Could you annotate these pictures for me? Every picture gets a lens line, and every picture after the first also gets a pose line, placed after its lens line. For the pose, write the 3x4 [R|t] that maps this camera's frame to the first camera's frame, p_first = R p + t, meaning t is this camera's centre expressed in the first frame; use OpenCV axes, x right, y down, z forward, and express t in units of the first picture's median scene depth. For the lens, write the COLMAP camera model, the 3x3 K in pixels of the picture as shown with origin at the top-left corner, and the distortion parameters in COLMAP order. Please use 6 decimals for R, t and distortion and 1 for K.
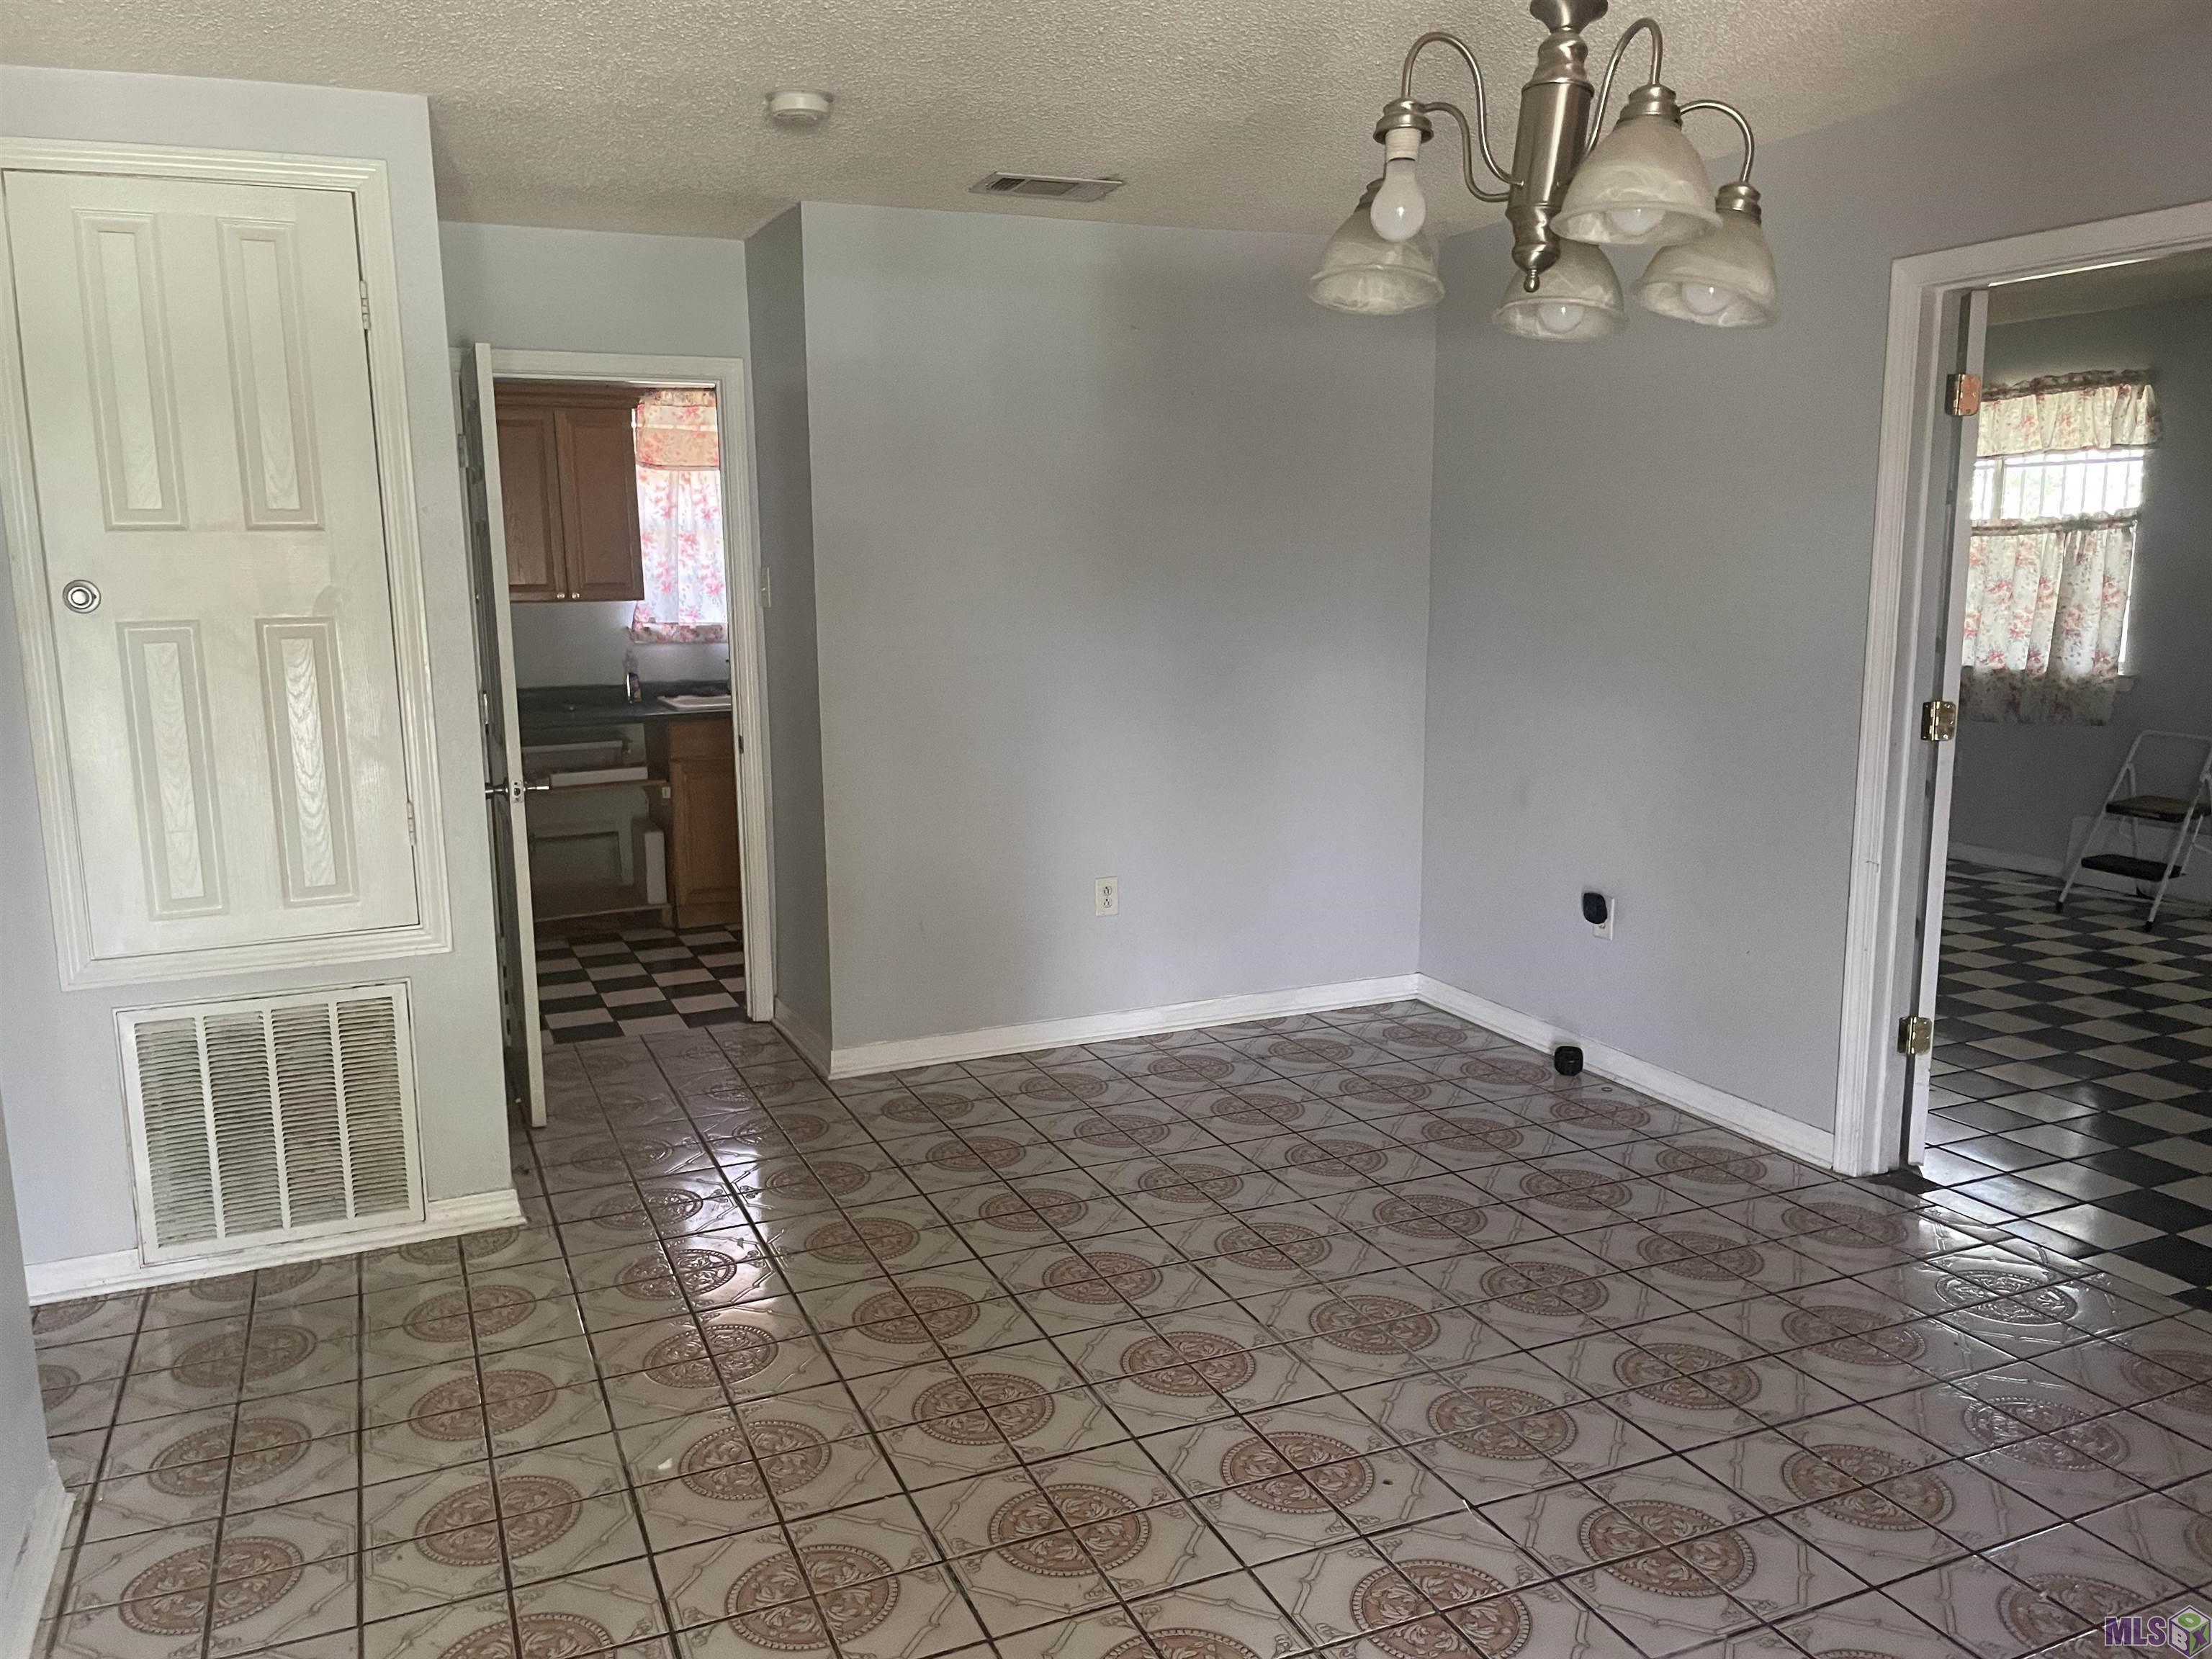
lens RADIAL K [[1684.6, 0, 1103.6], [0, 1684.6, 830.3], [0, 0, 1]] dist [0.004561, -0.014250]
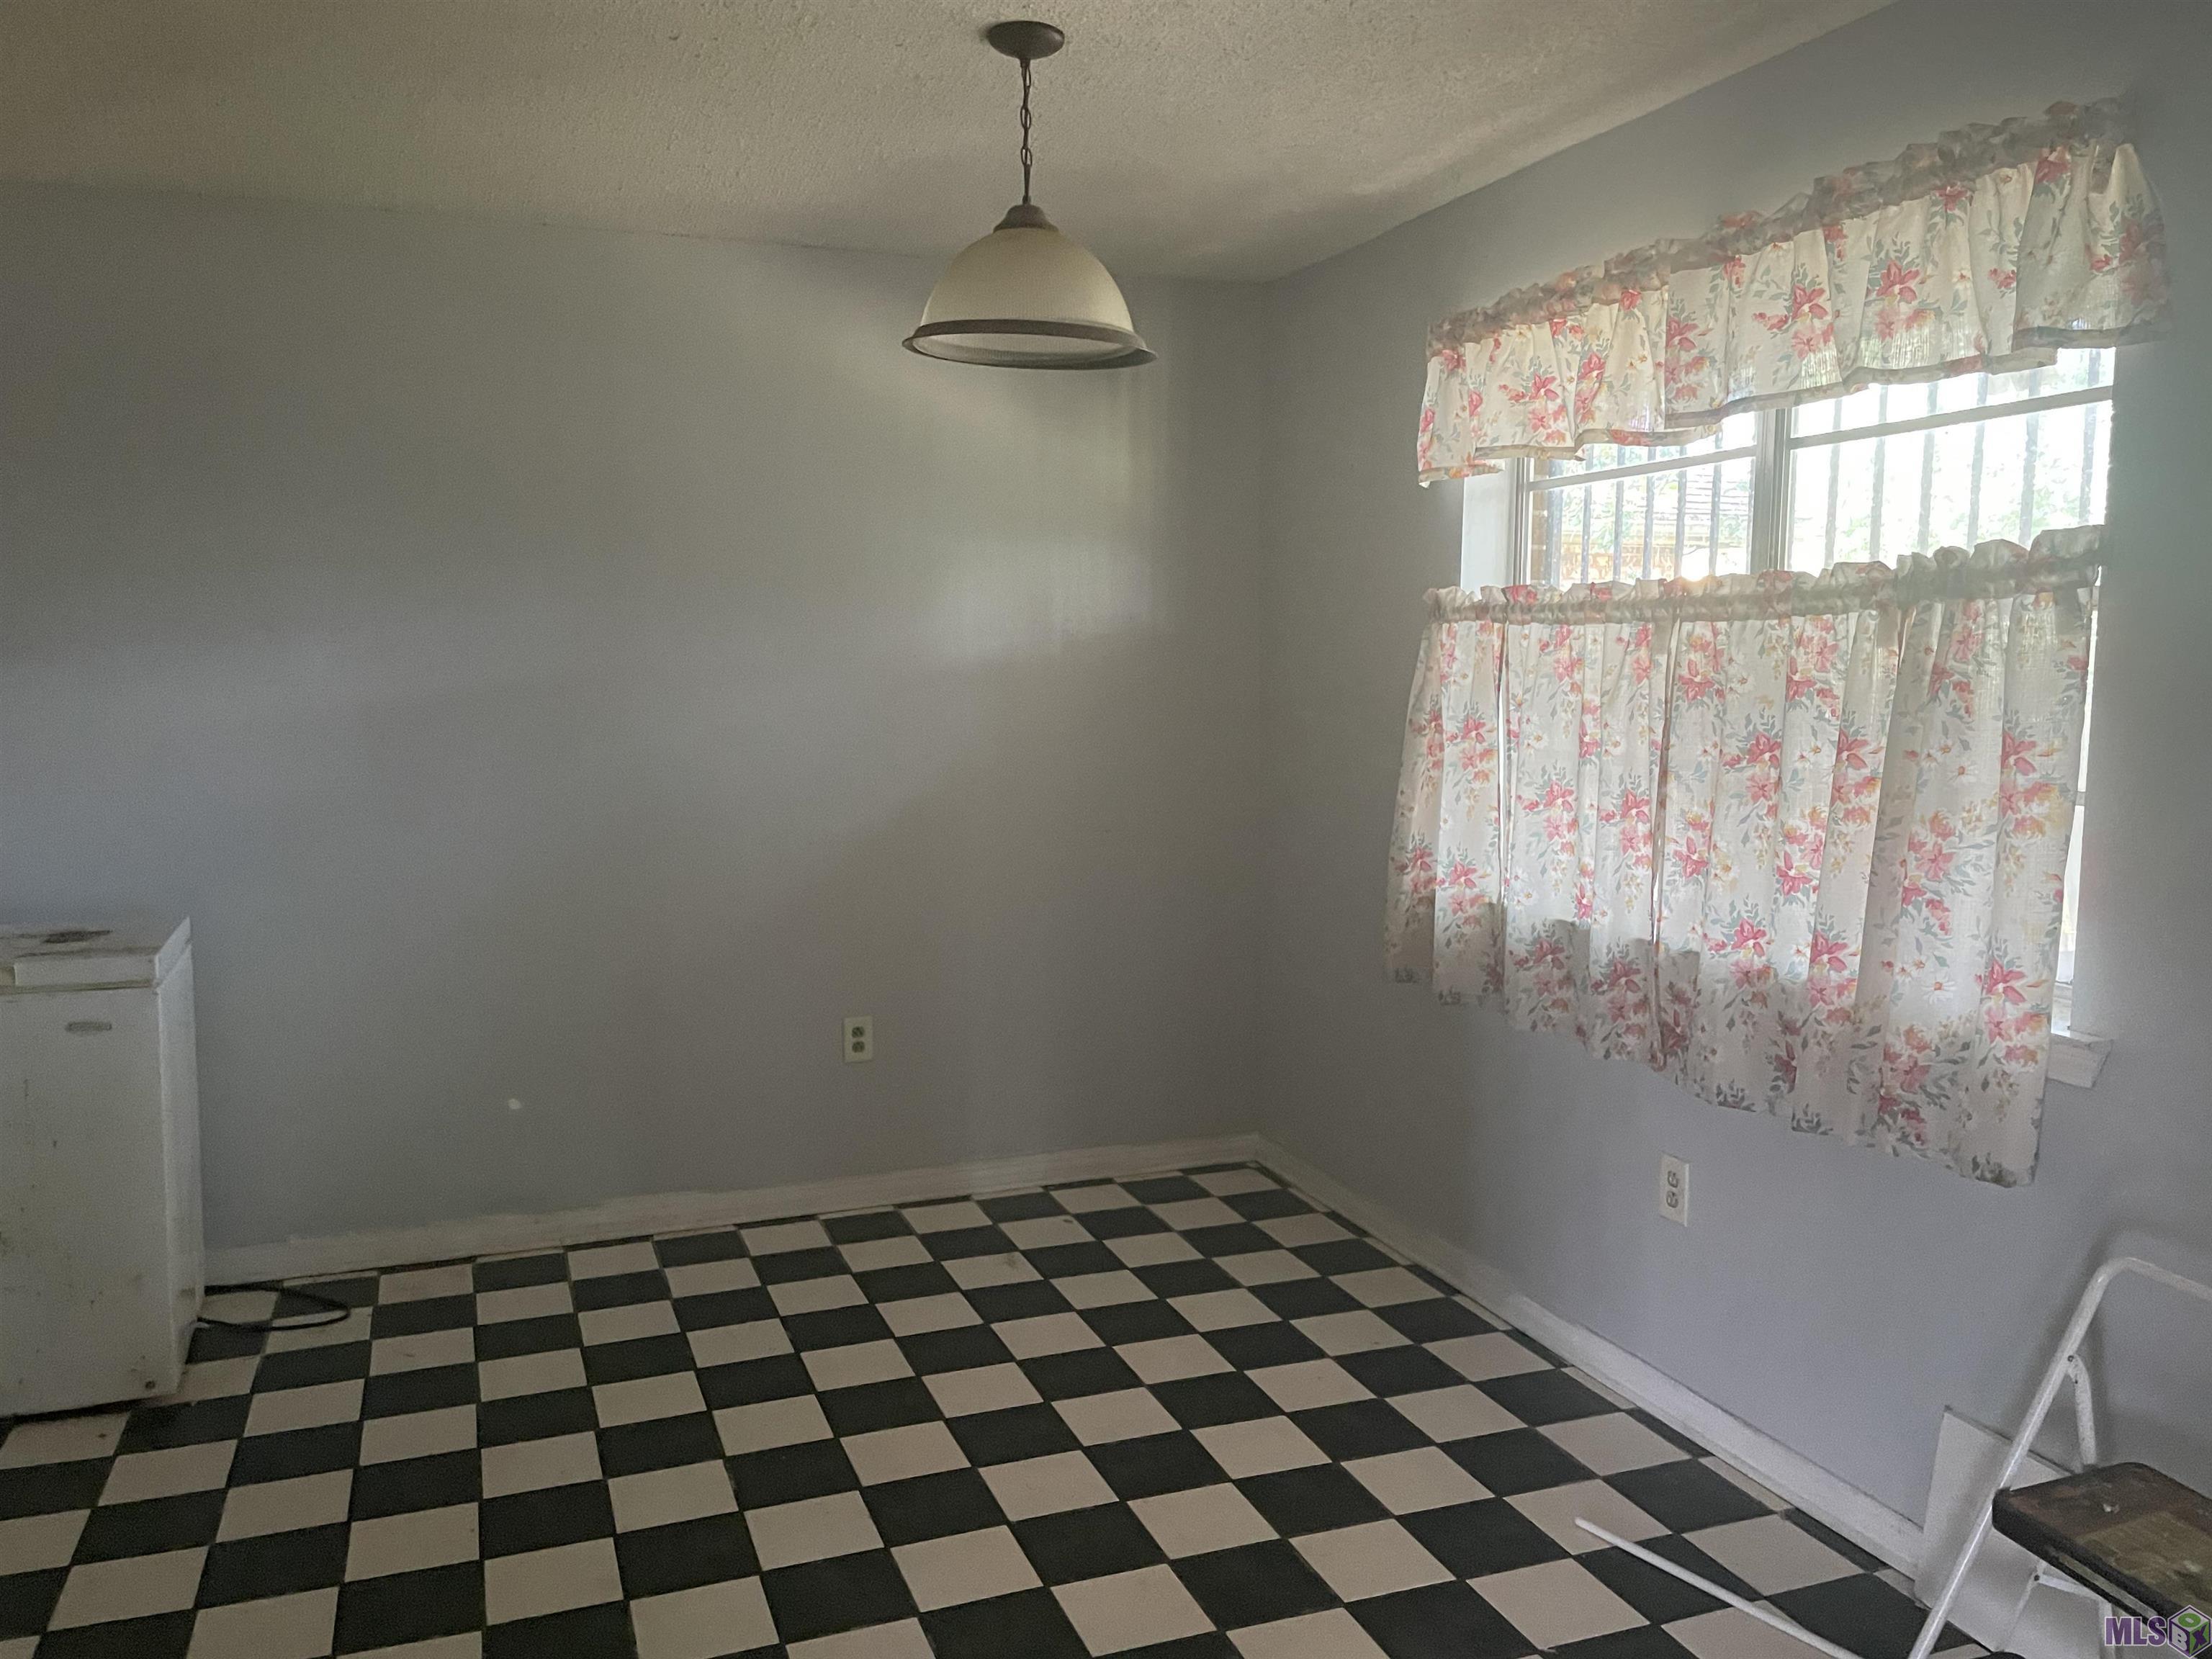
lens RADIAL K [[1684.6, 0, 1105.8], [0, 1684.6, 825.2], [0, 0, 1]] dist [0.004561, -0.014250]
pose [[0.998672, 0.024111, -0.045529, 0.428050], [-0.026939, 0.997678, -0.062559, -0.106733], [0.043915, 0.063702, 0.997002, 0.655572]]
